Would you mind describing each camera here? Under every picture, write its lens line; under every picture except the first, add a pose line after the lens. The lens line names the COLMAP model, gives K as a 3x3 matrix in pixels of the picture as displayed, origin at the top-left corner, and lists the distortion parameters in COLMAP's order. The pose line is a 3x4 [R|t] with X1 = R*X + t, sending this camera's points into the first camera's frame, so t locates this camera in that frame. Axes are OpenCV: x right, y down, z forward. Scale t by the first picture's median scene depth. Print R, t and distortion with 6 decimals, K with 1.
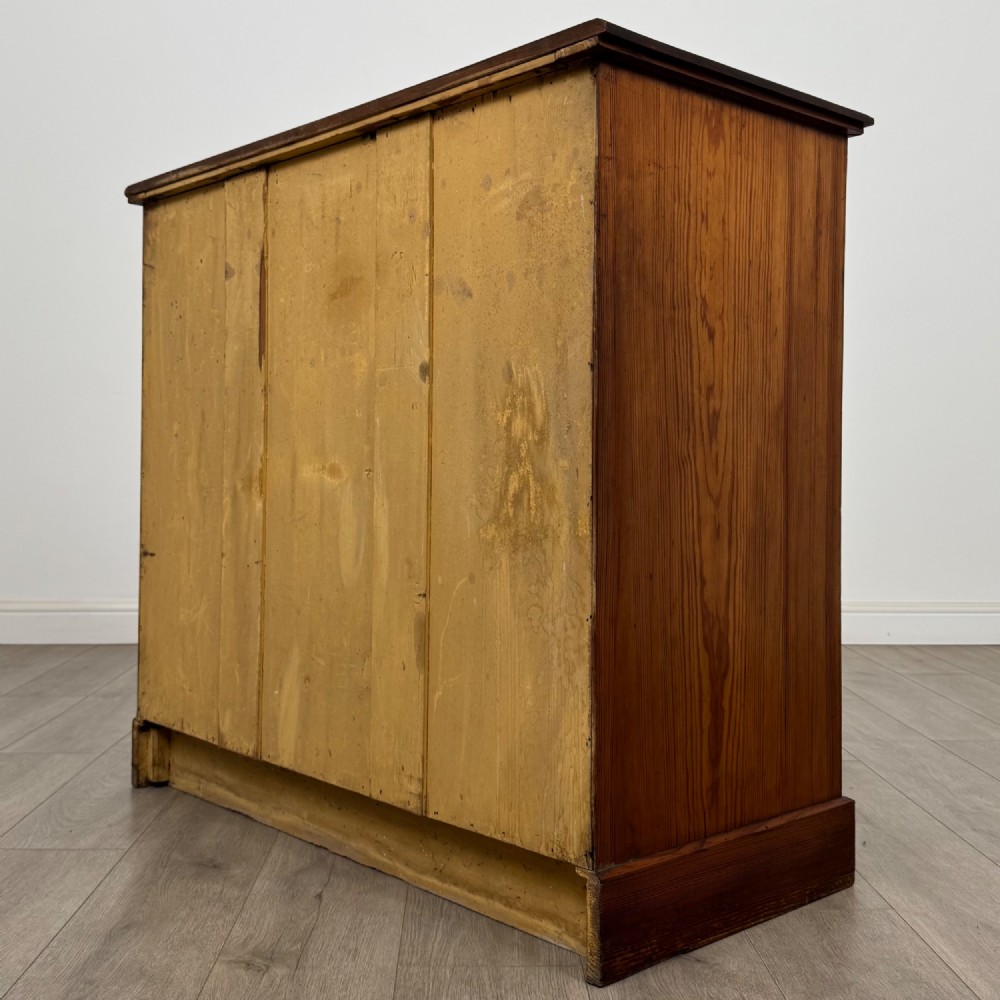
lens RADIAL K [[1251.1, 0, 498.6], [0, 1251.1, 474.9], [0, 0, 1]] dist [0.143066, -0.066392]
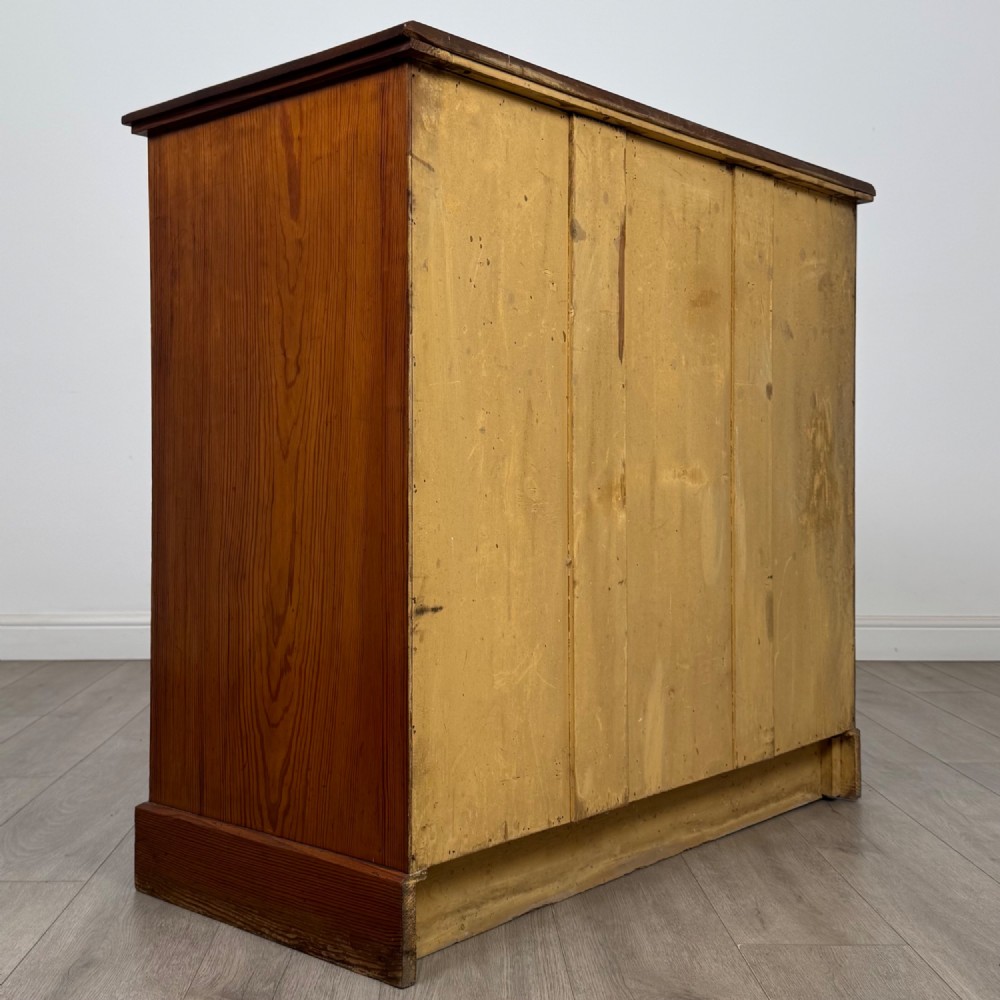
lens RADIAL K [[1275.5, 0, 485.1], [0, 1275.5, 496.1], [0, 0, 1]] dist [0.131833, -0.007841]
pose [[-0.108671, -0.027722, 0.993691, -1.206998], [0.008191, 0.999552, 0.028782, -0.018868], [-0.994044, 0.011267, -0.108395, 1.351022]]
